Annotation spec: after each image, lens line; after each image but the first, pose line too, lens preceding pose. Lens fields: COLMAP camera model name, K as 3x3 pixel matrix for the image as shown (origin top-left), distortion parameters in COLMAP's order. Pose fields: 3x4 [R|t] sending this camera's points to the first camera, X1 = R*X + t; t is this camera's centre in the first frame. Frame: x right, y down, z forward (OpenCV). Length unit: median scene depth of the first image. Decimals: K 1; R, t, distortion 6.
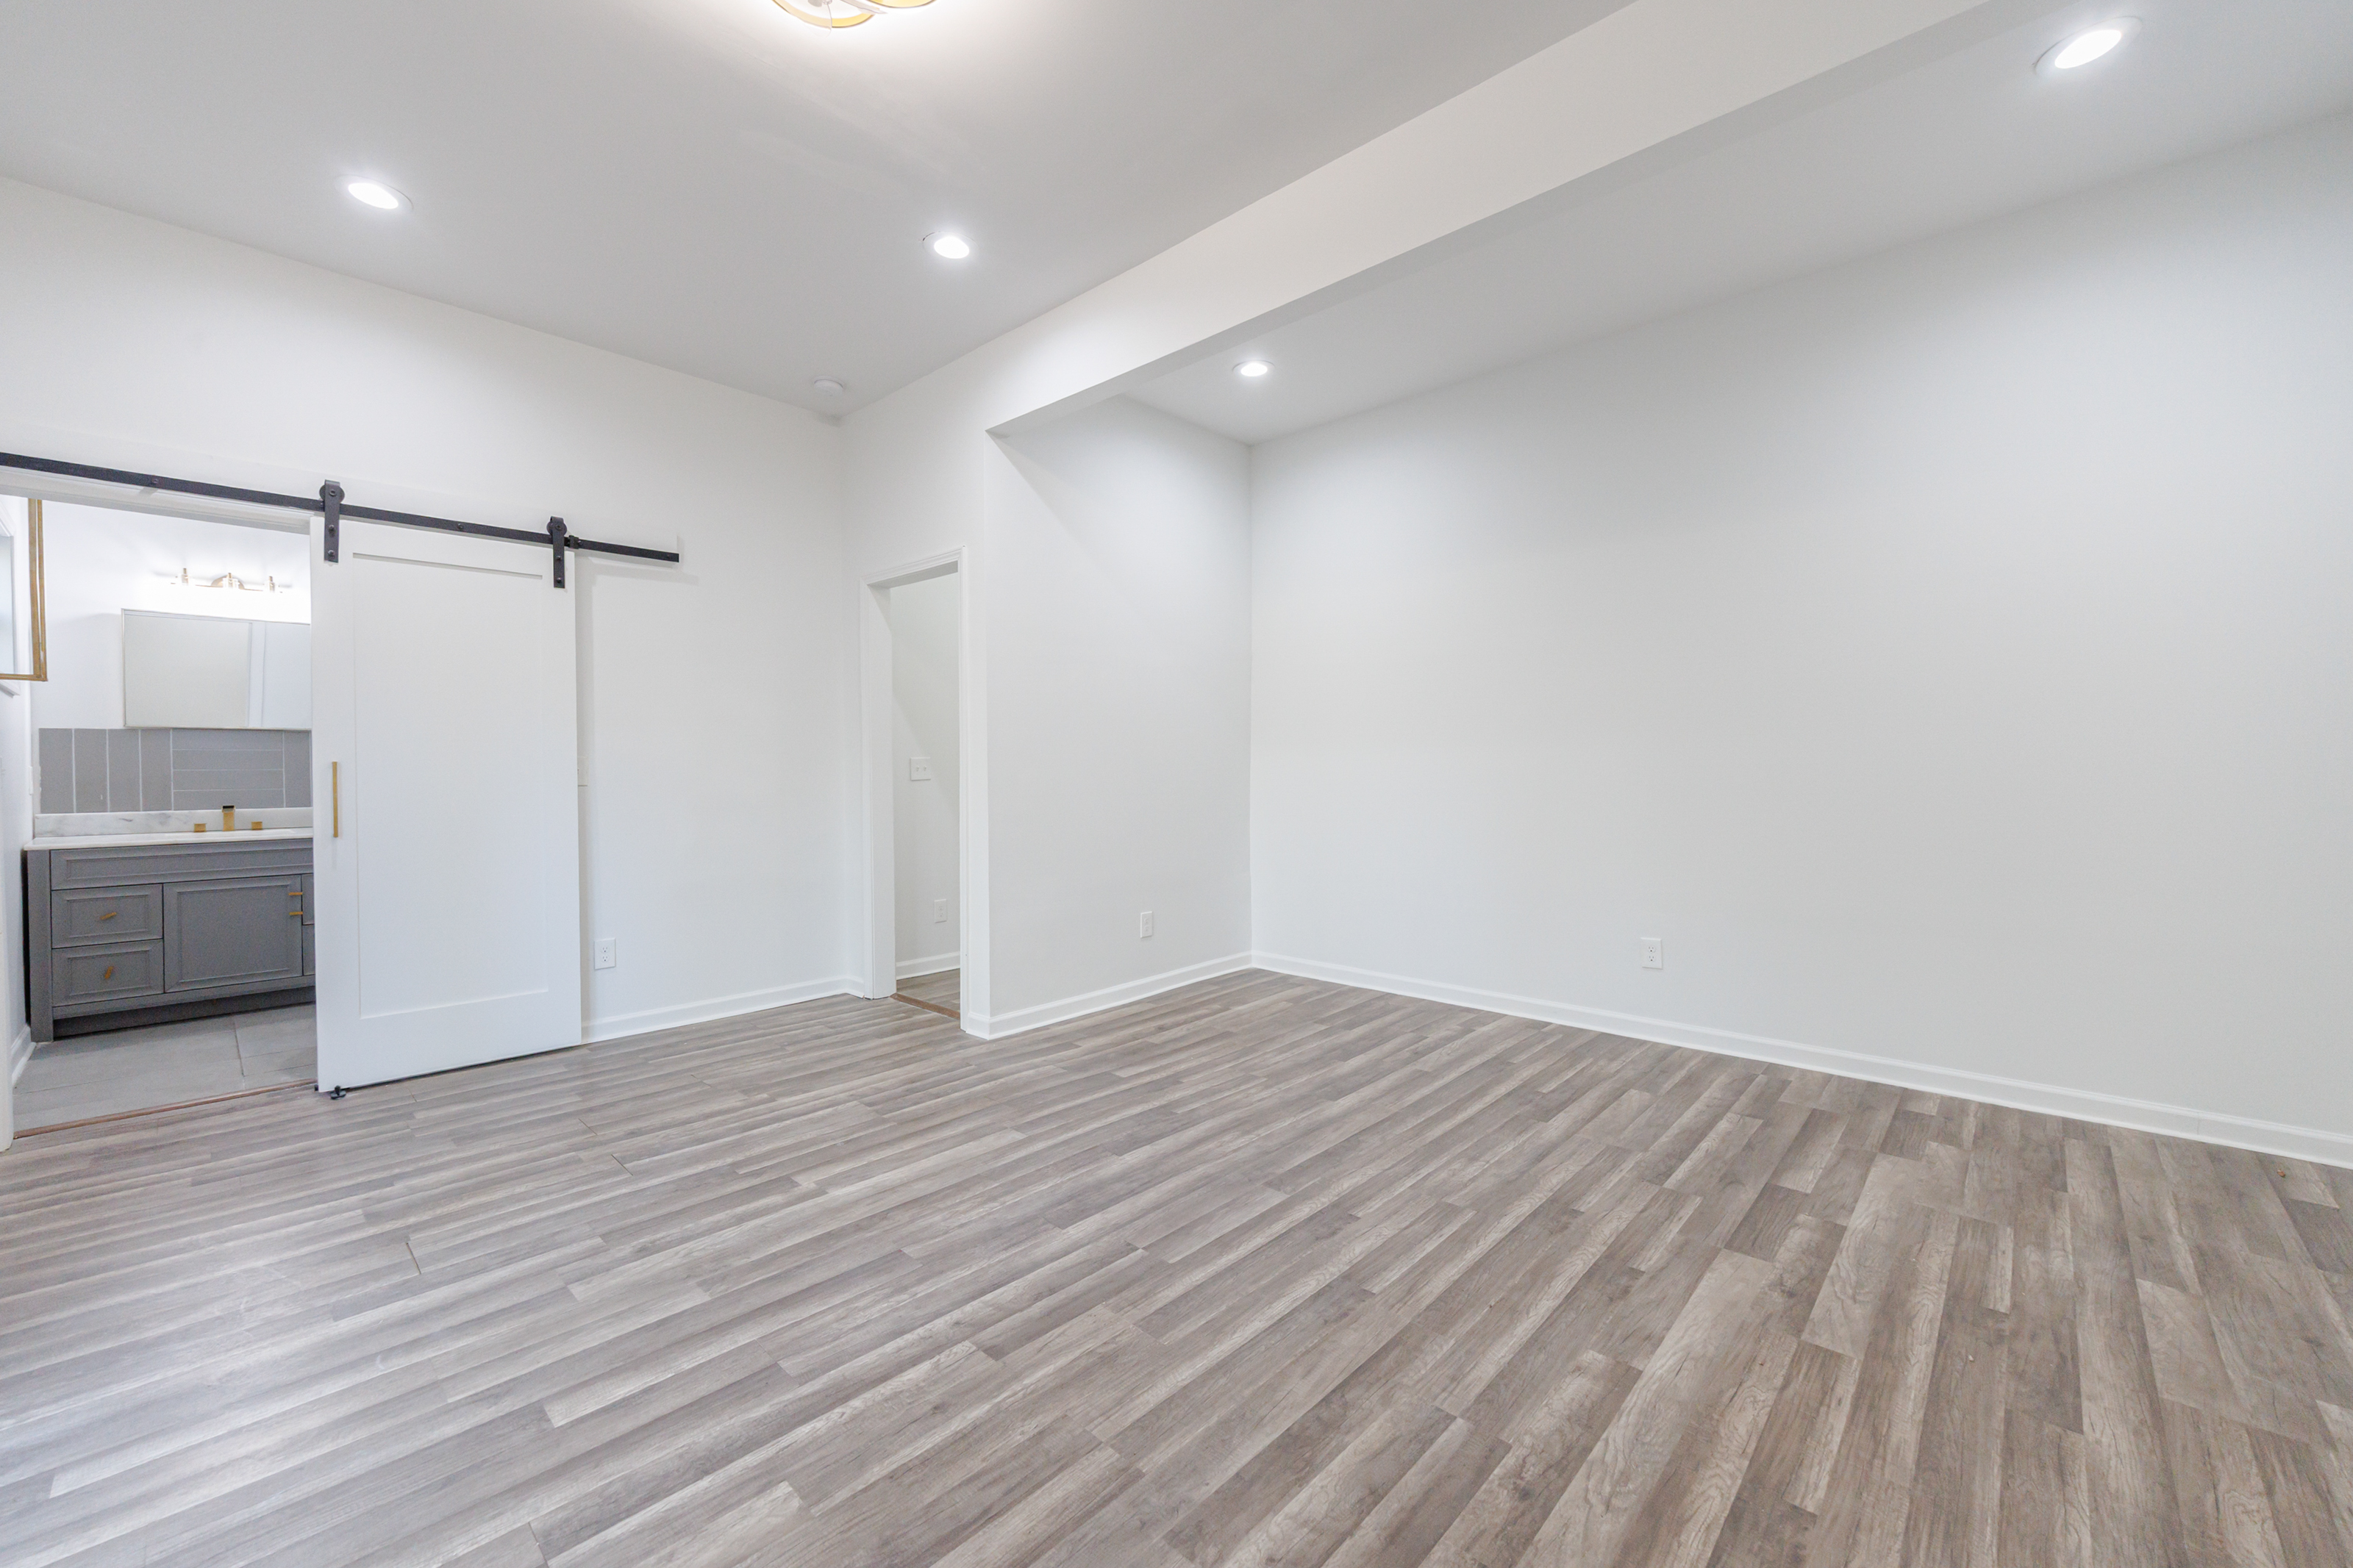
lens RADIAL K [[946.4, 0, 1220.4], [0, 946.4, 773.2], [0, 0, 1]] dist [0.002155, -0.000792]
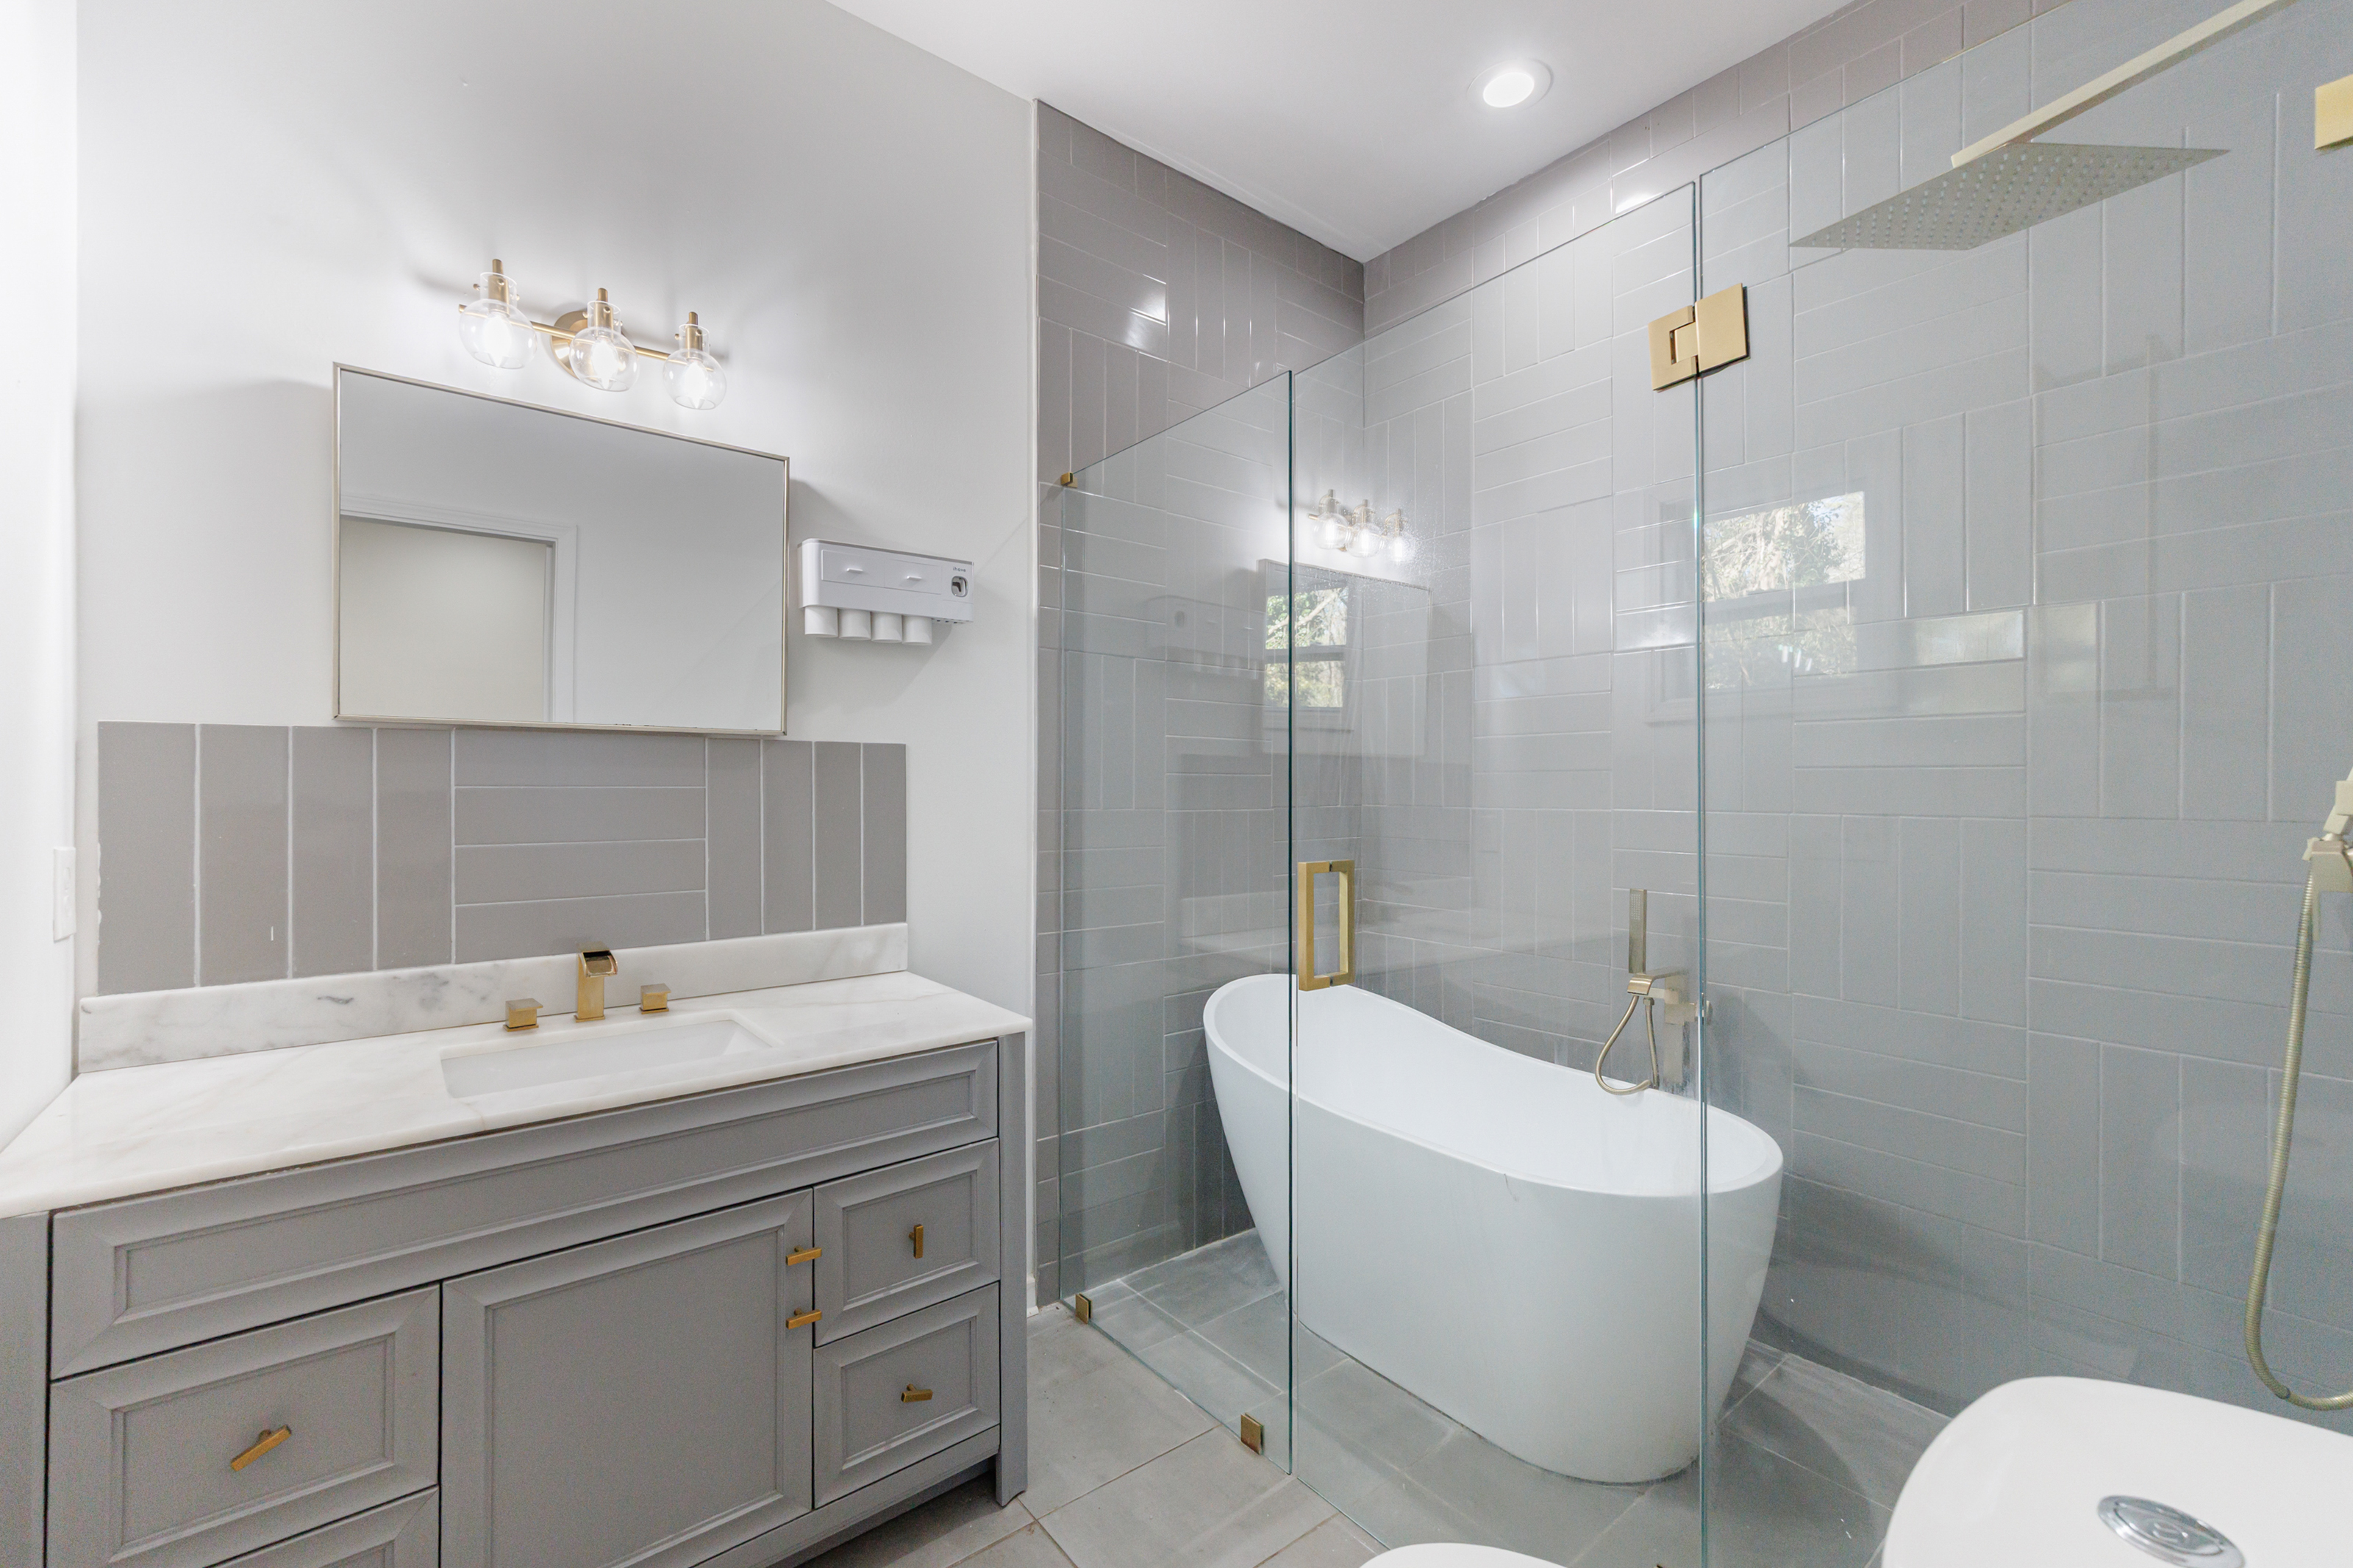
lens RADIAL K [[946.4, 0, 1172.3], [0, 946.4, 767.5], [0, 0, 1]] dist [0.002155, -0.000792]
pose [[0.990039, 0.010414, -0.140410, -0.803993], [-0.011710, 0.999896, -0.008403, -0.032376], [0.140308, 0.009964, 0.990058, 0.699153]]
